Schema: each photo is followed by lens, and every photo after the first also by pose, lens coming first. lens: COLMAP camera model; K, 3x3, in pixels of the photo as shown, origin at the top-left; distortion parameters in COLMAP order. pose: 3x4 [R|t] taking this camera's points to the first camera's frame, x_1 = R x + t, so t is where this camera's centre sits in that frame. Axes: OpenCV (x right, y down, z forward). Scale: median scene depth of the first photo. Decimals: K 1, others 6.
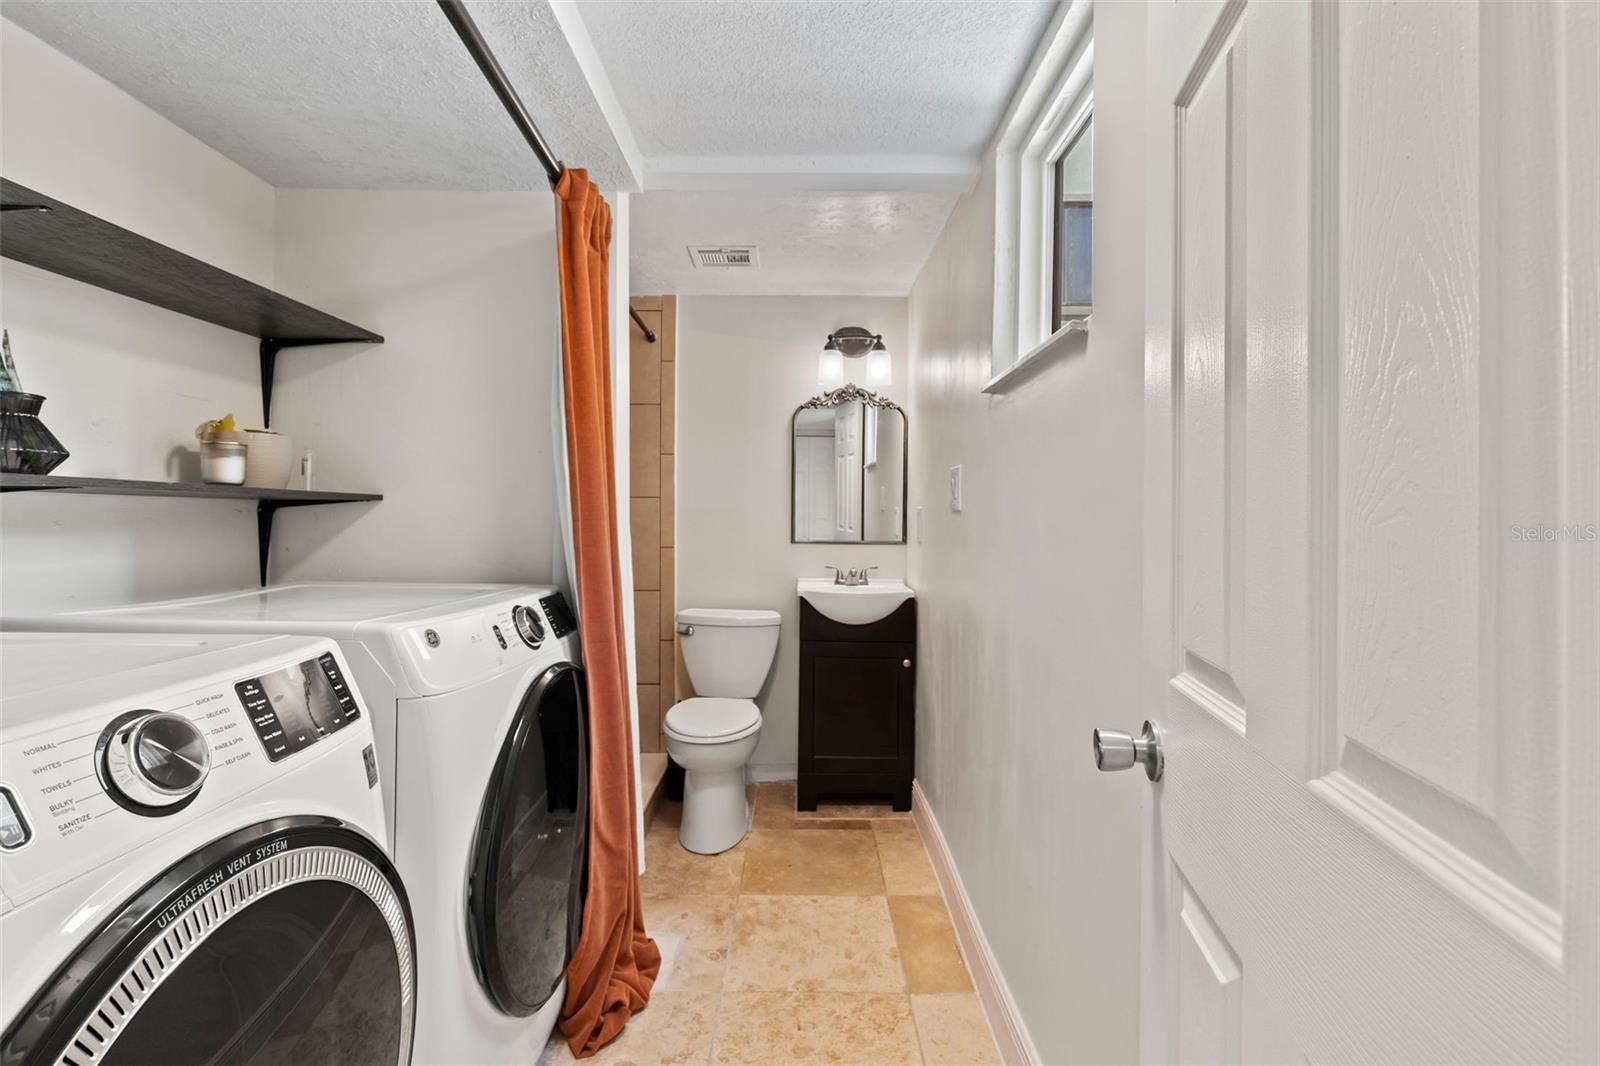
lens RADIAL K [[725.3, 0, 795.3], [0, 725.3, 512.1], [0, 0, 1]] dist [0.001352, -0.000152]
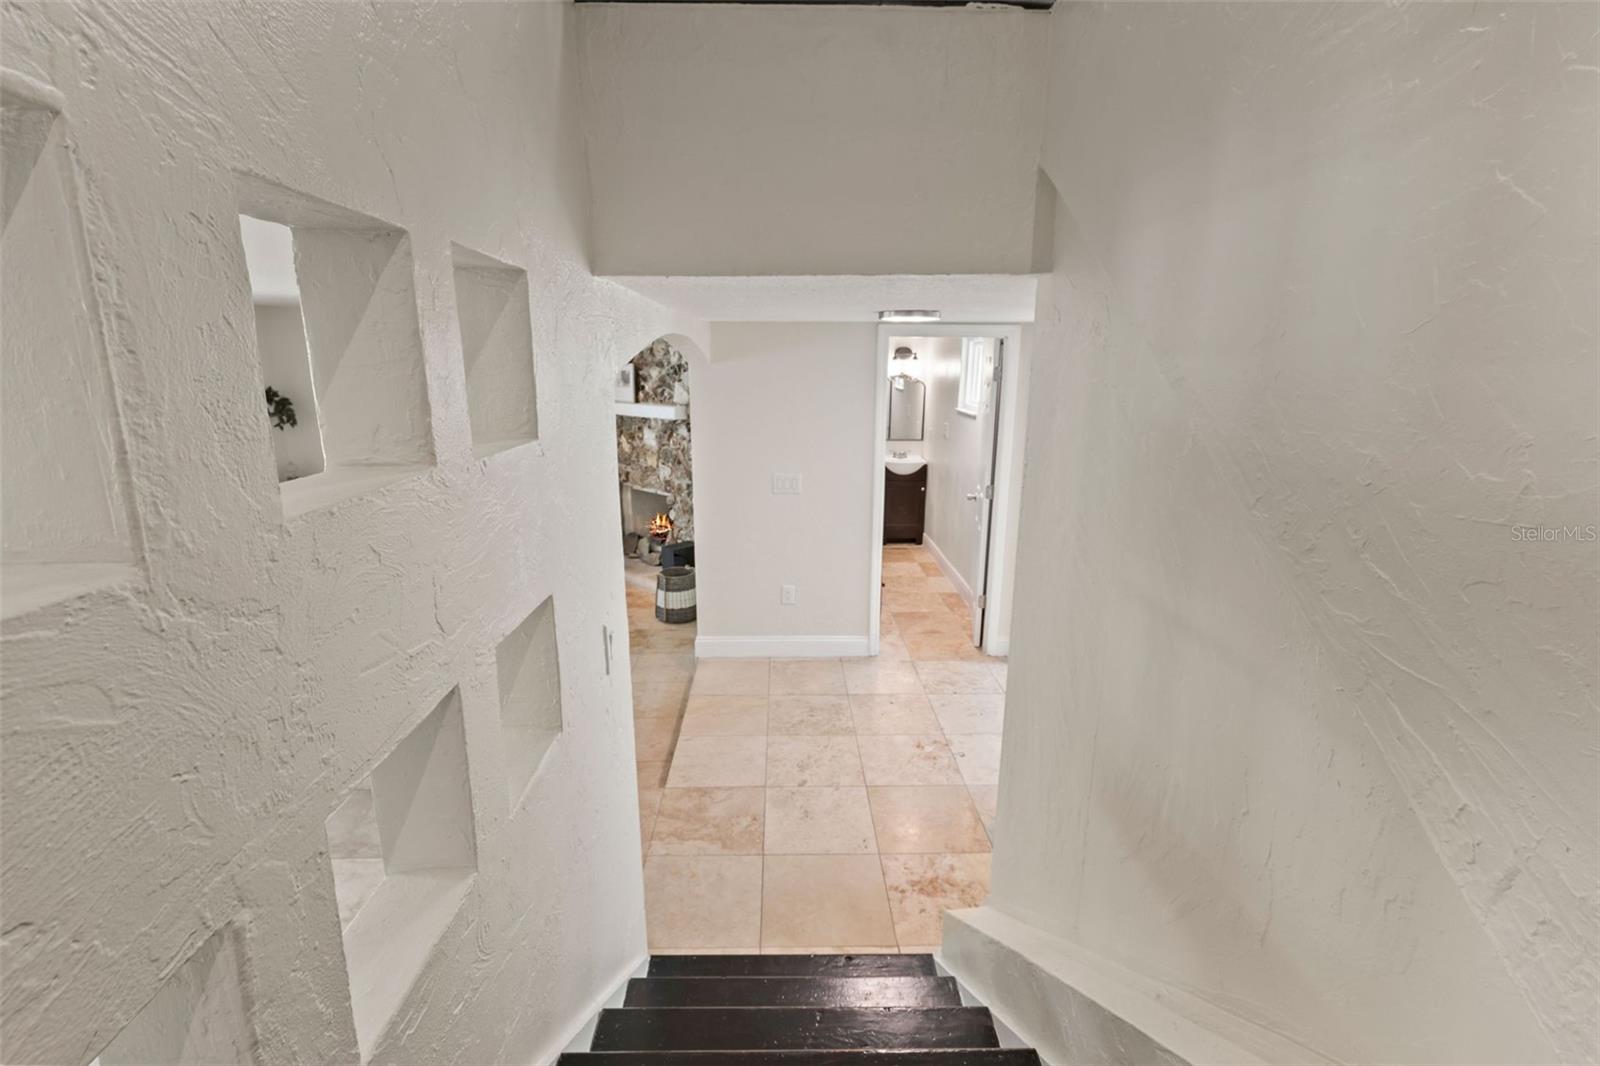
lens RADIAL K [[725.3, 0, 795.3], [0, 725.3, 512.1], [0, 0, 1]] dist [0.001352, -0.000152]
pose [[0.999456, -0.012803, 0.030403, -0.375475], [0.005603, 0.974108, 0.226013, -0.294684], [-0.032510, -0.225720, 0.973650, -1.499315]]
